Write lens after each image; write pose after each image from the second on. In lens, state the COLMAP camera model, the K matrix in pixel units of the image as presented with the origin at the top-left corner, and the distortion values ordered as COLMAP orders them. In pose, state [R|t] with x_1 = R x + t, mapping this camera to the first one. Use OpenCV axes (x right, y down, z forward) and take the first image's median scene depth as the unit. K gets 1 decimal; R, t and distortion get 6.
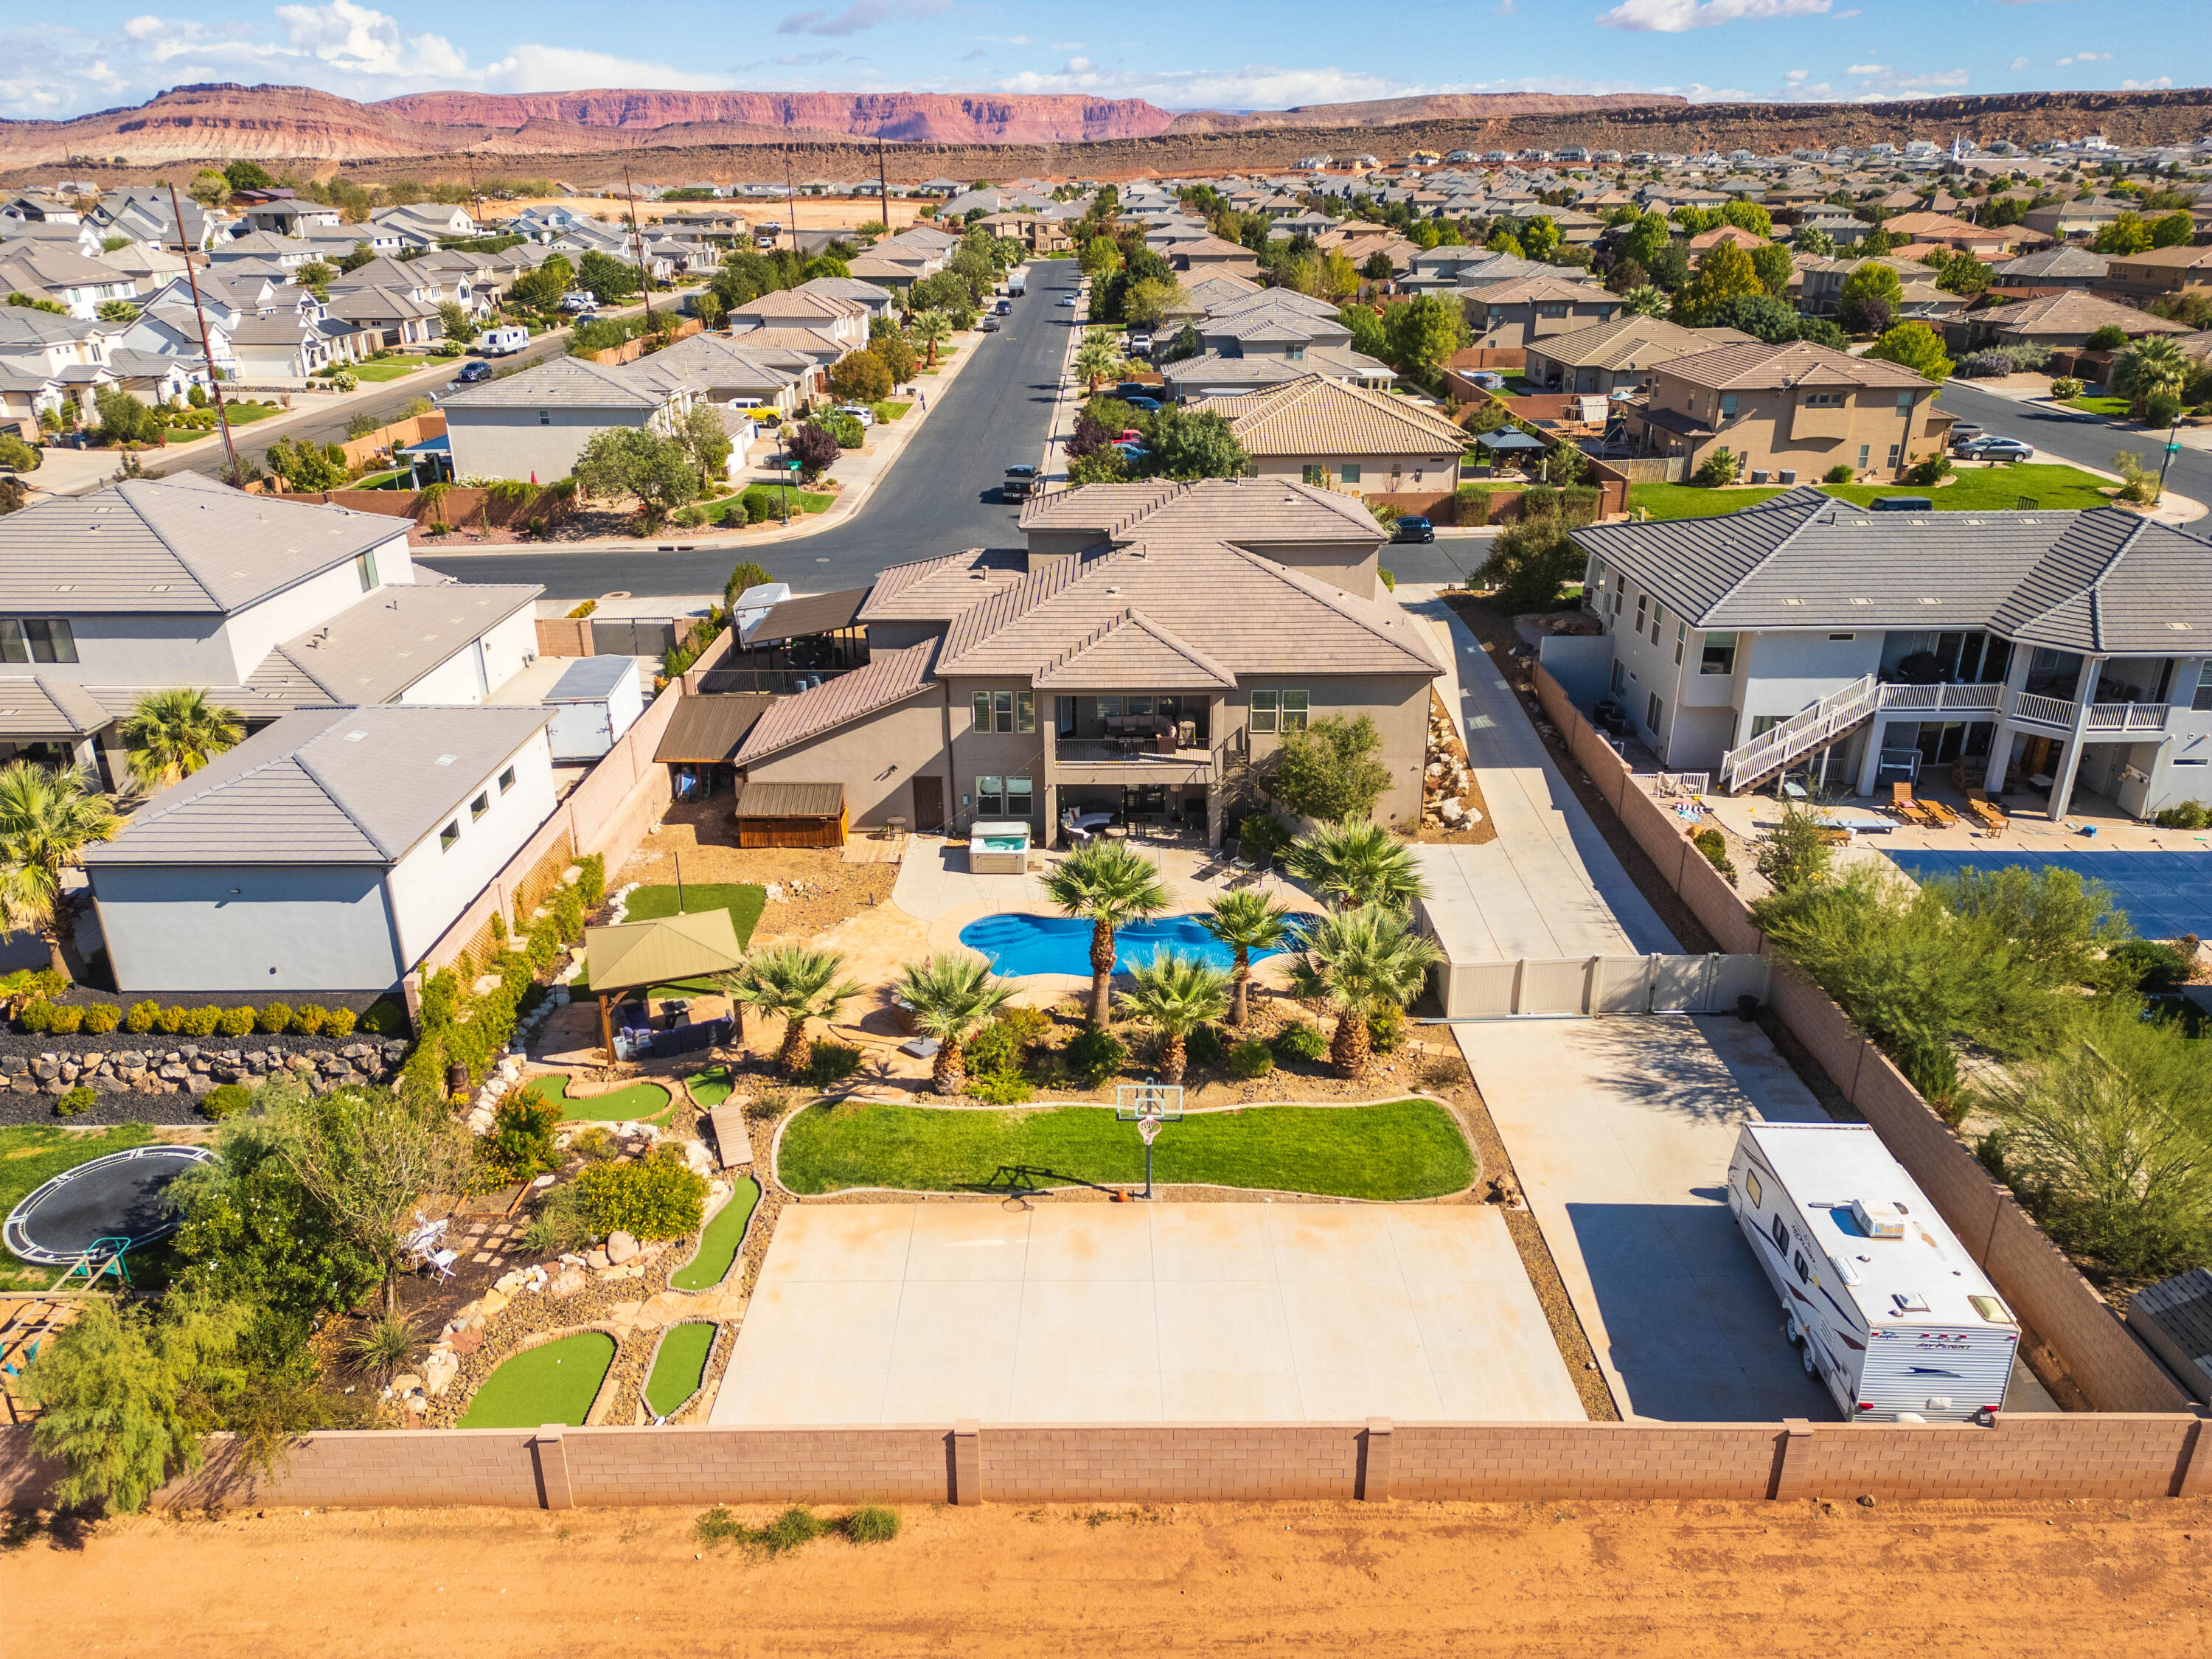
lens RADIAL K [[1548.9, 0, 1109.0], [0, 1548.9, 826.3], [0, 0, 1]] dist [0.072409, -0.061913]
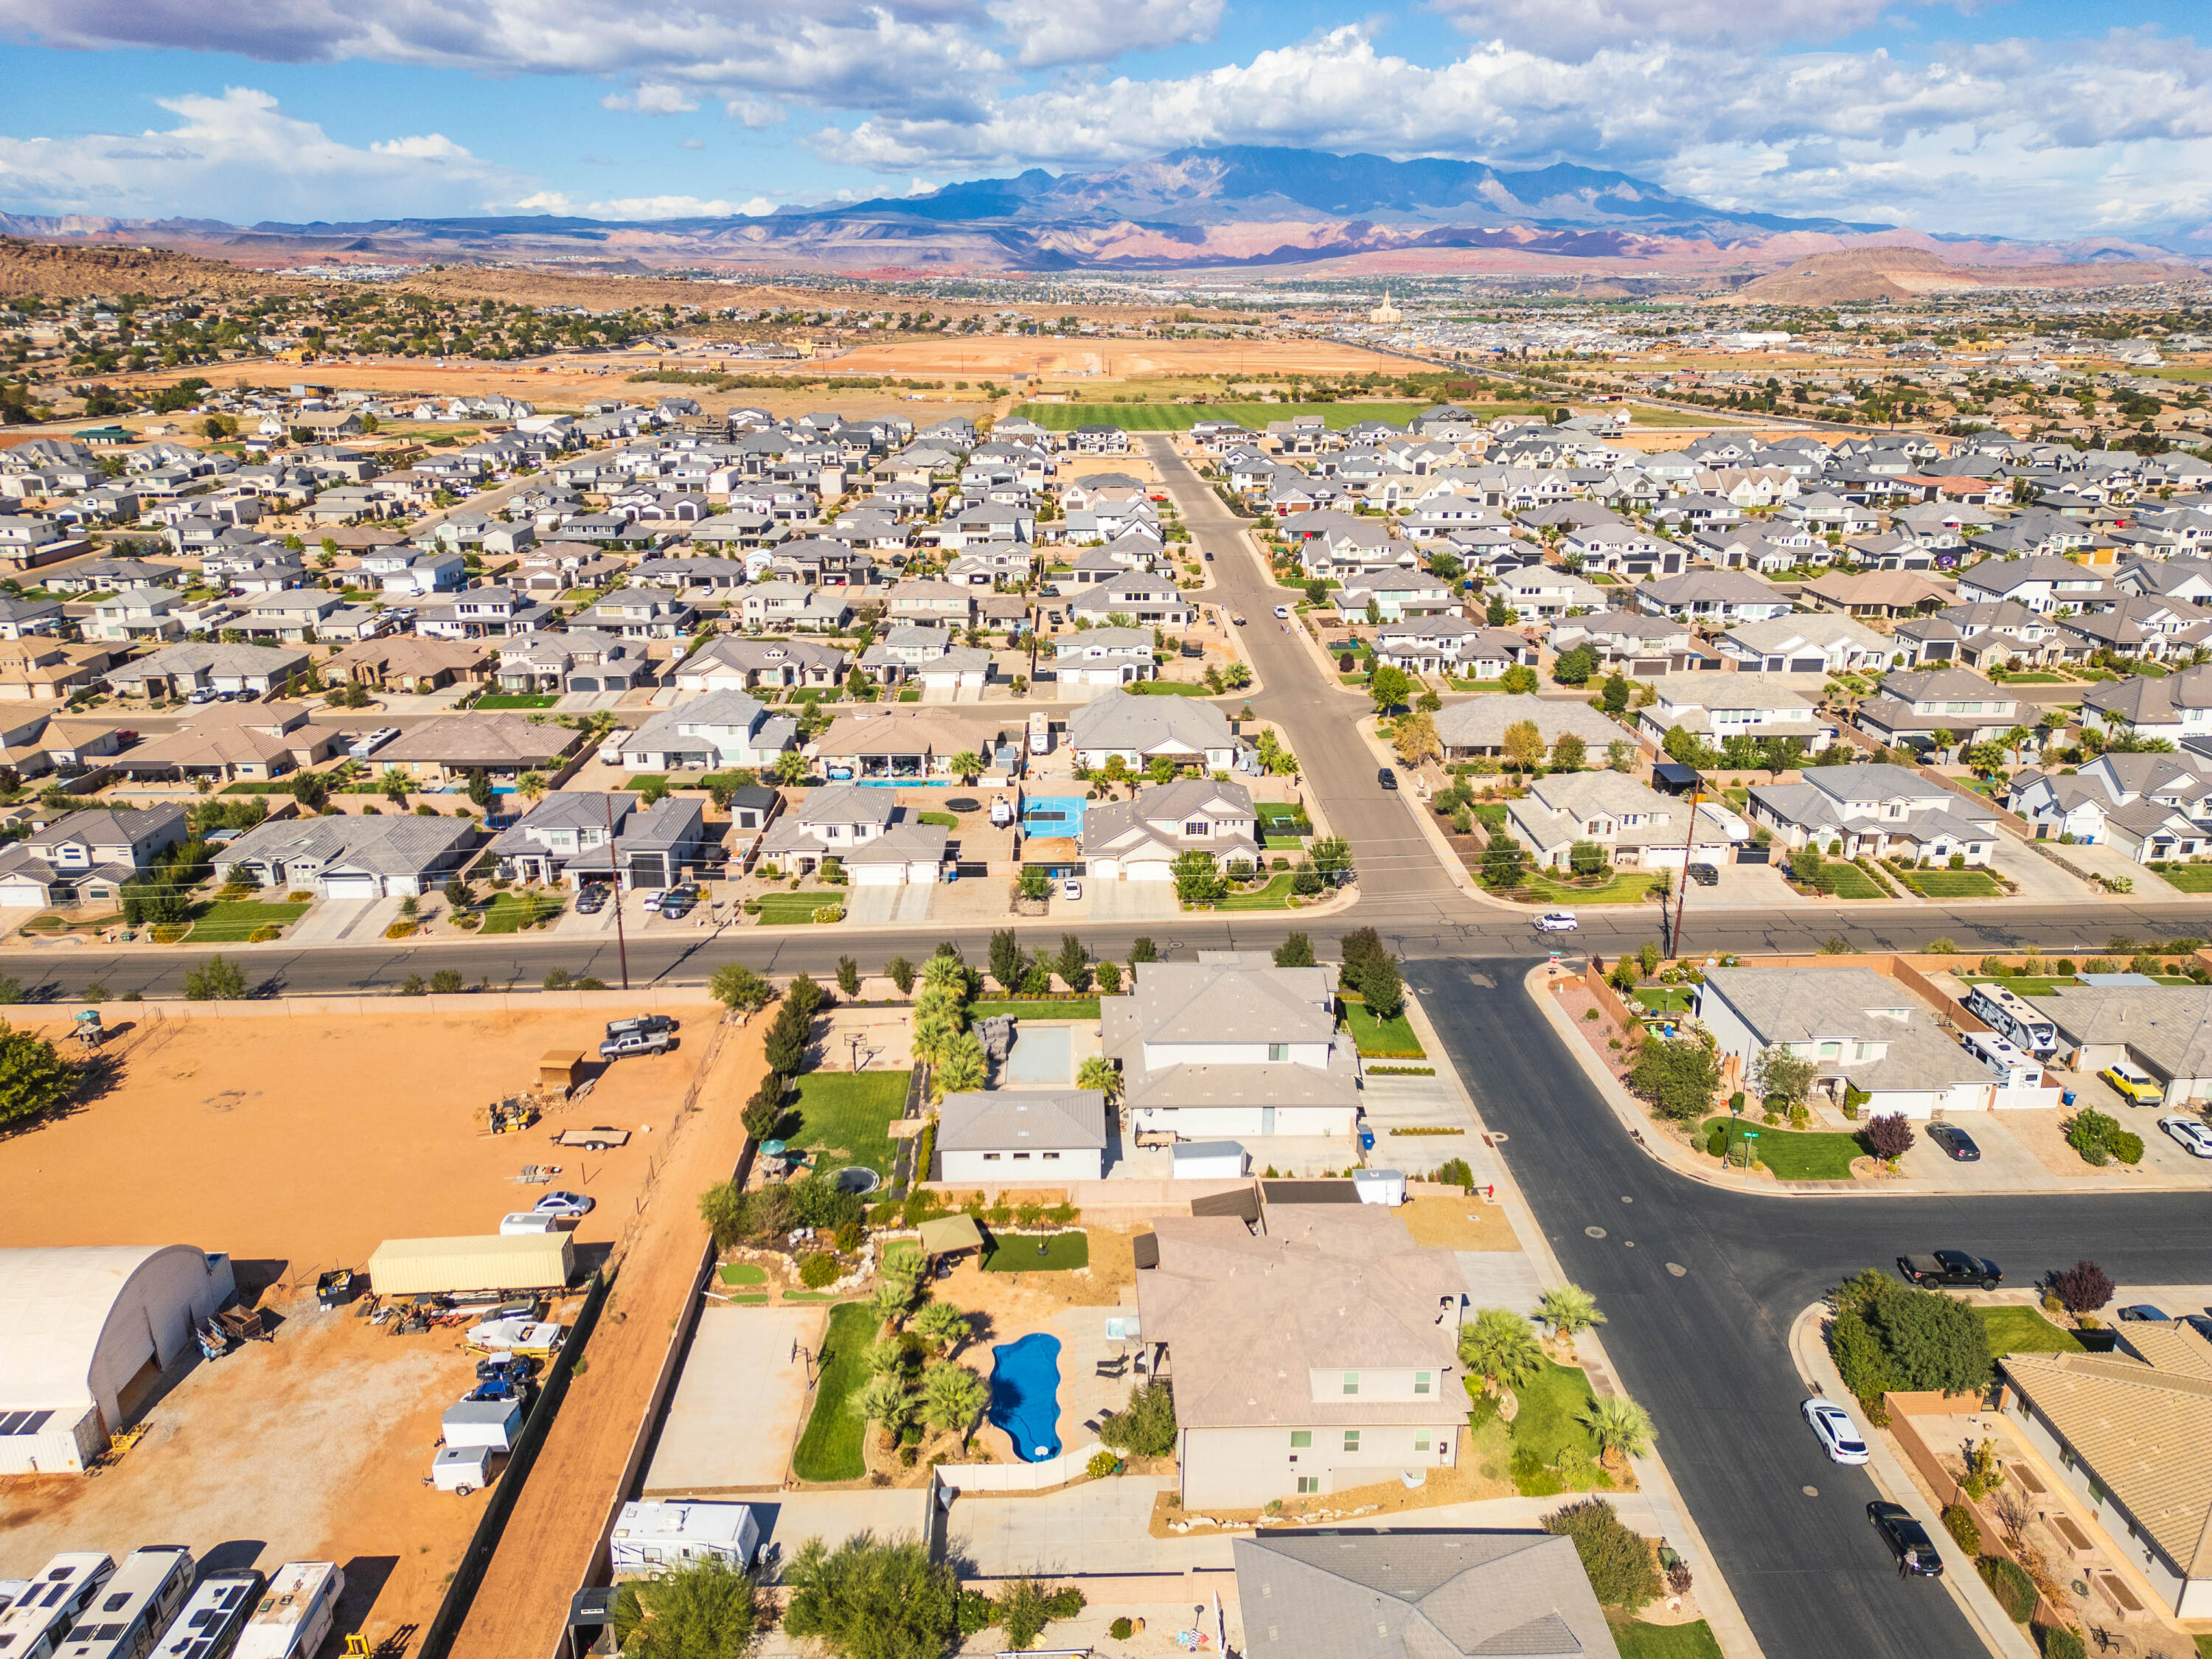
lens RADIAL K [[1548.9, 0, 1106.0], [0, 1548.9, 827.6], [0, 0, 1]] dist [0.072409, -0.061913]
pose [[0.027772, 0.333373, -0.942386, 1.416919], [-0.384028, 0.873961, 0.297850, -1.011374], [0.922904, 0.353630, 0.152296, 0.440832]]
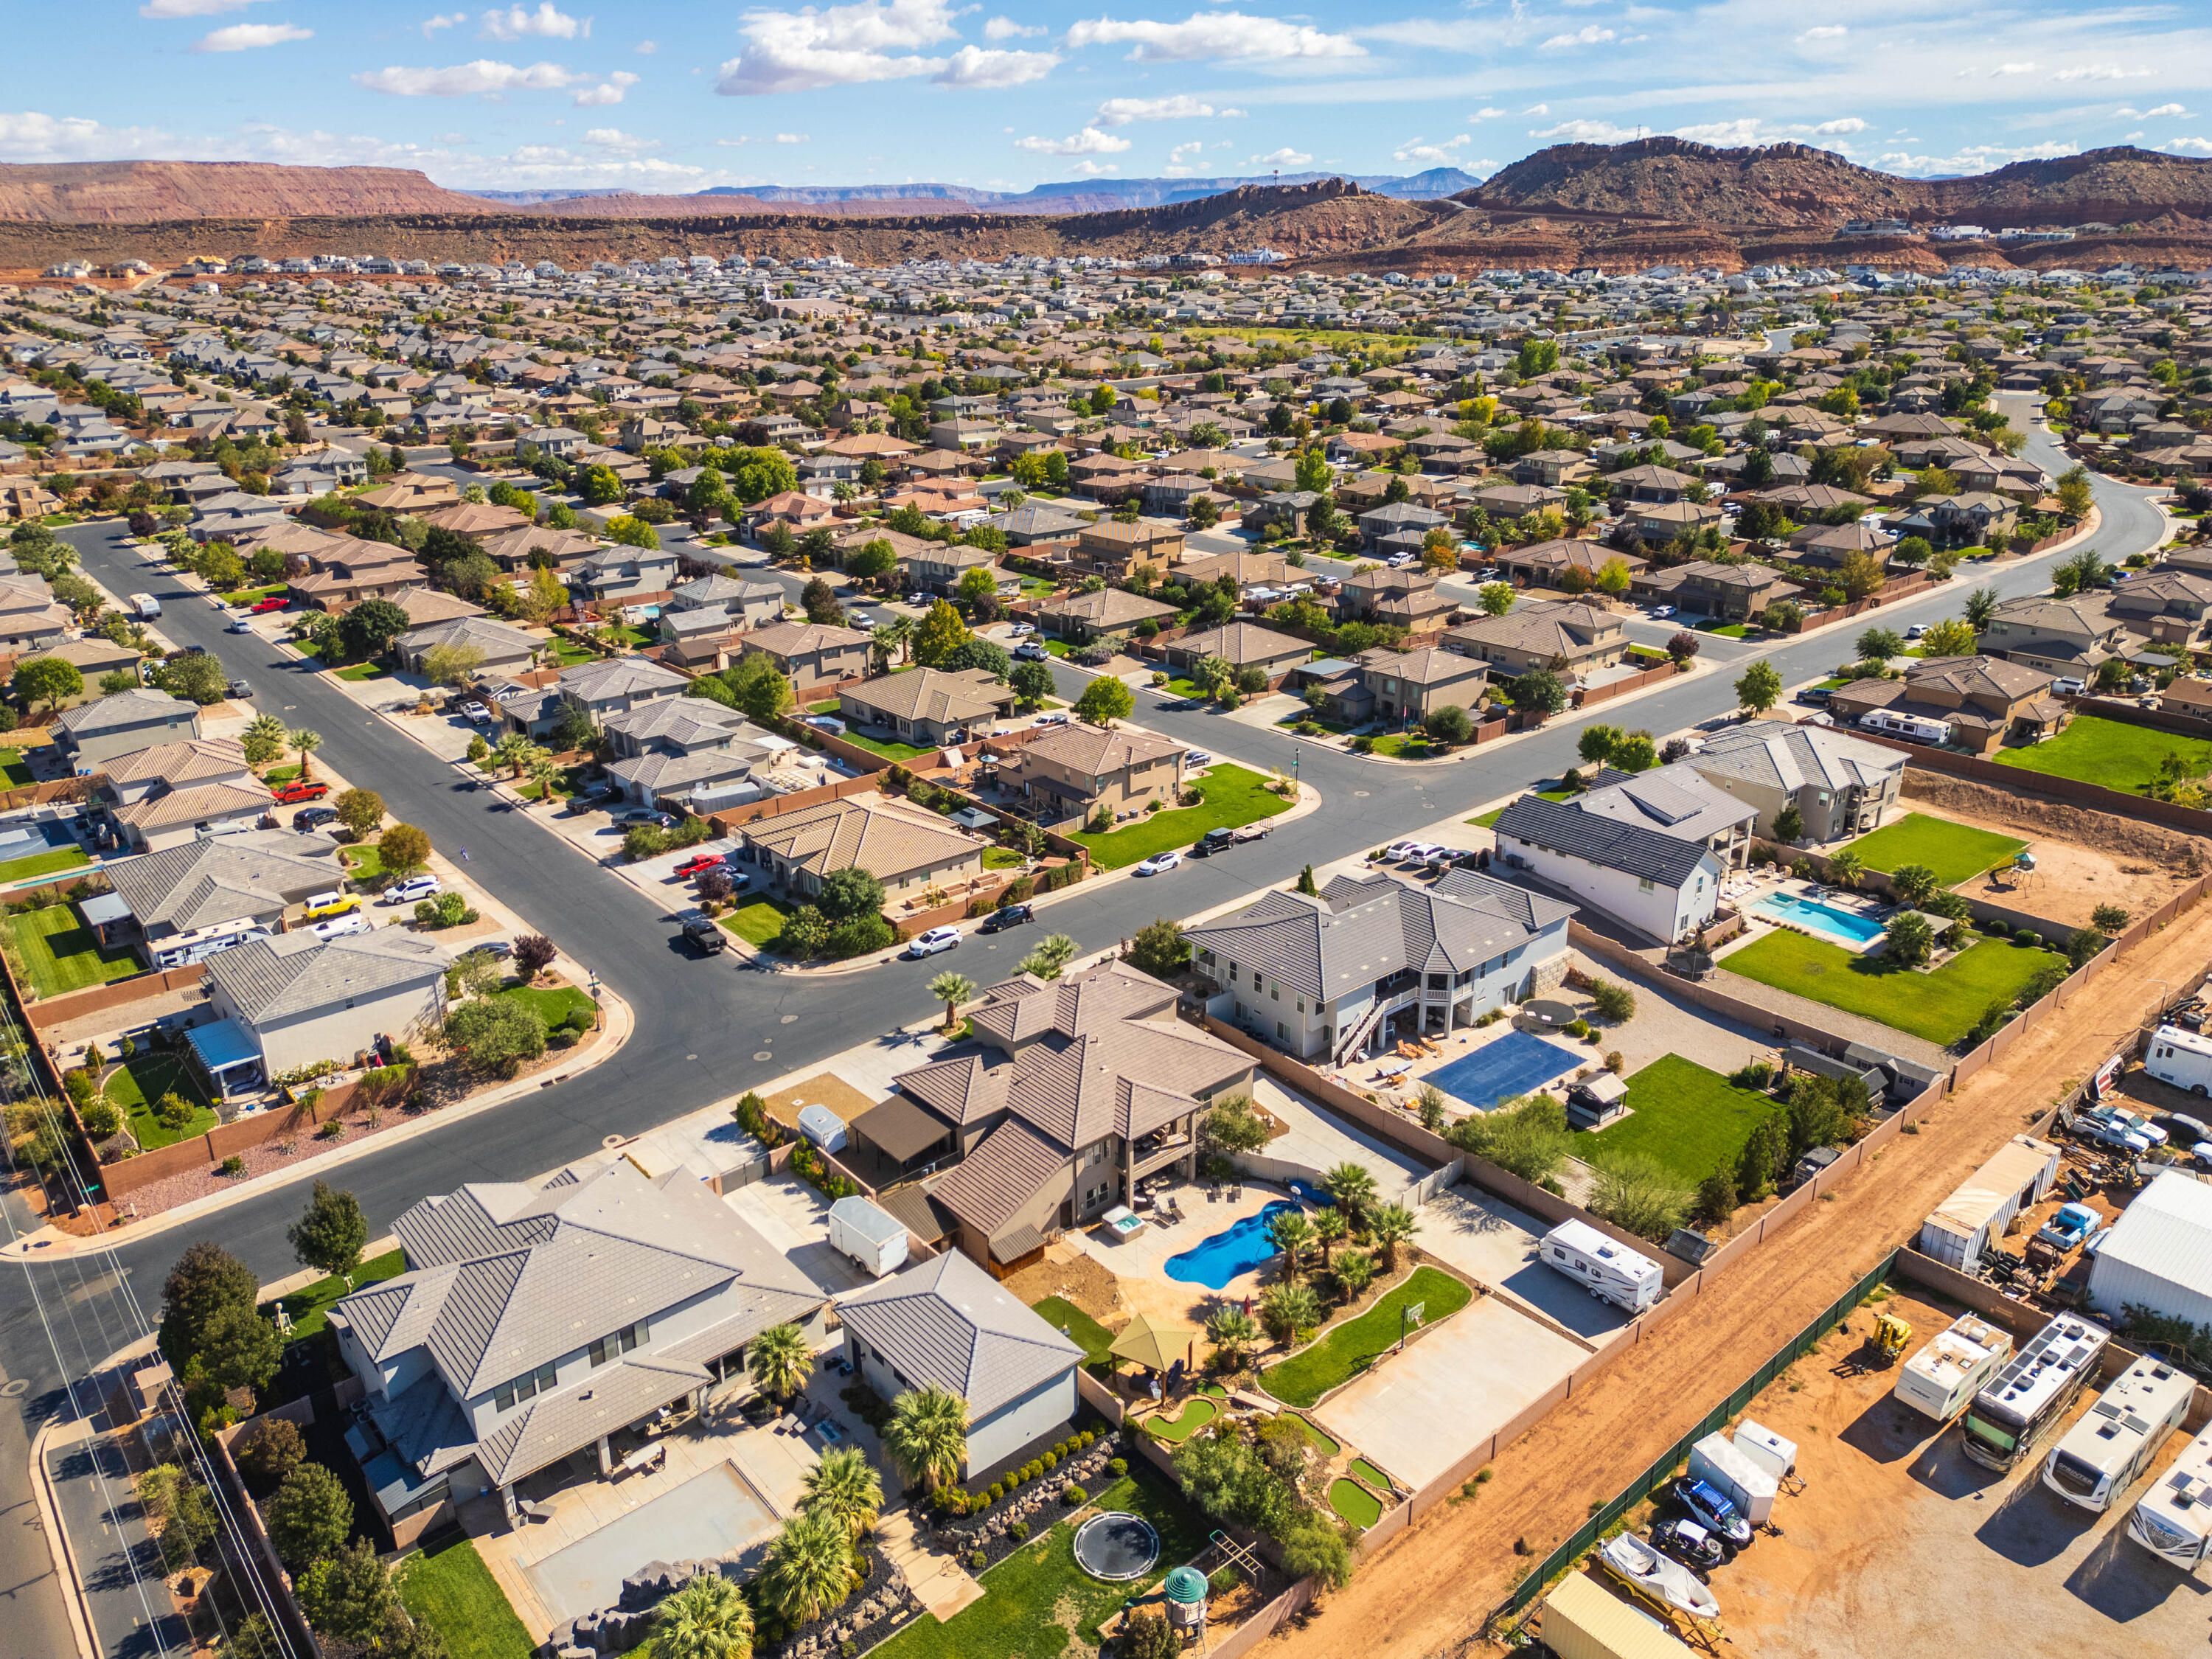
lens RADIAL K [[1548.9, 0, 1103.8], [0, 1548.9, 826.7], [0, 0, 1]] dist [0.072409, -0.061913]
pose [[0.758869, -0.233141, 0.608082, -1.074969], [0.252865, 0.965950, 0.054780, -0.538572], [-0.600148, 0.112192, 0.791982, -0.537424]]
